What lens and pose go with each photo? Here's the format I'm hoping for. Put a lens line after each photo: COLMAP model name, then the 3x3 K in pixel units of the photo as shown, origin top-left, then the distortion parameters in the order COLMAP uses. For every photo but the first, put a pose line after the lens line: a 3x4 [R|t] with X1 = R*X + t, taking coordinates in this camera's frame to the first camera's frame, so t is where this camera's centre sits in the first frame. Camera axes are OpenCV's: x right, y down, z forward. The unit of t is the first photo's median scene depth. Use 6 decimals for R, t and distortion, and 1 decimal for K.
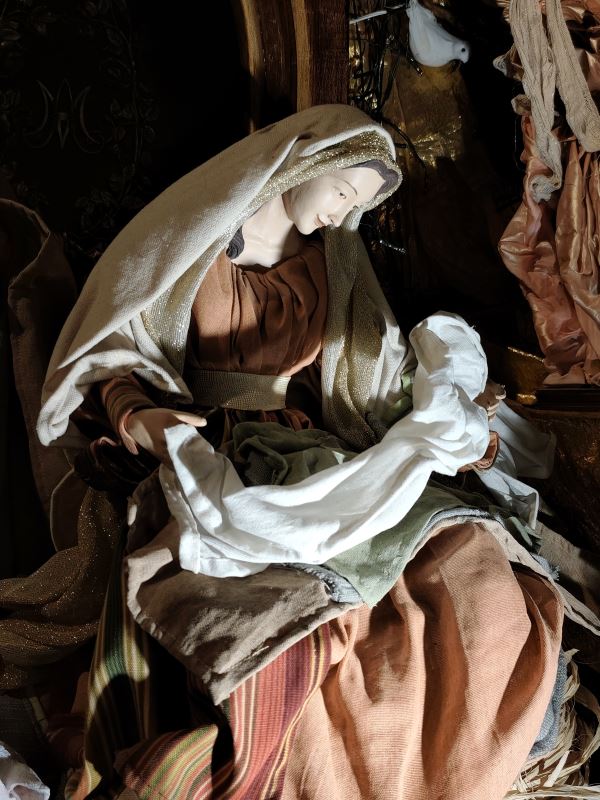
lens RADIAL K [[1091.7, 0, 307.9], [0, 1091.7, 403.6], [0, 0, 1]] dist [0.011473, 0.000000]
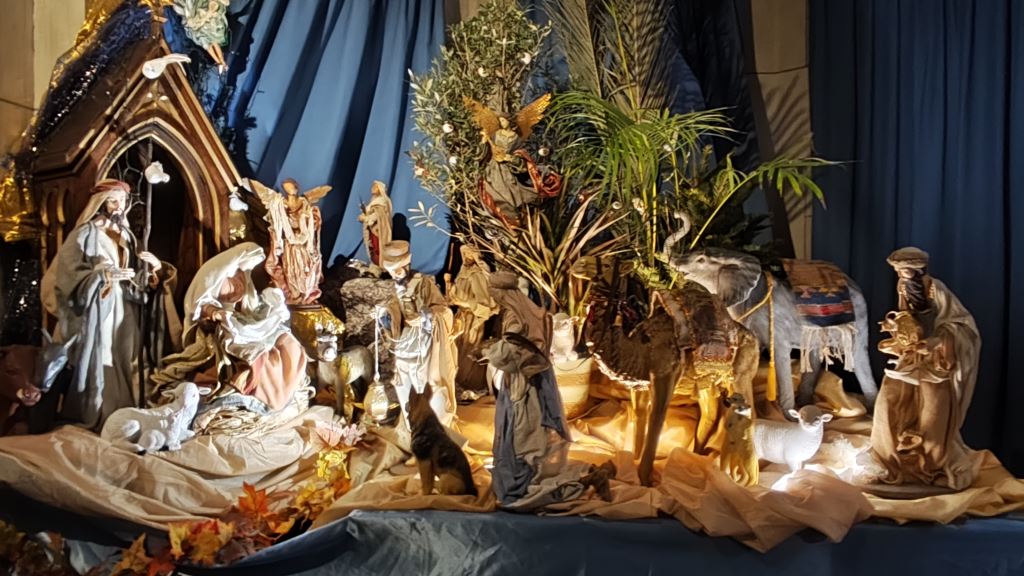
lens RADIAL K [[763.5, 0, 513.2], [0, 763.5, 288.5], [0, 0, 1]] dist [0.005090, -0.007025]
pose [[0.780064, -0.018276, 0.625433, -1.021992], [0.049481, 0.998245, -0.032546, 0.066518], [-0.623741, 0.056335, 0.779599, -1.969042]]
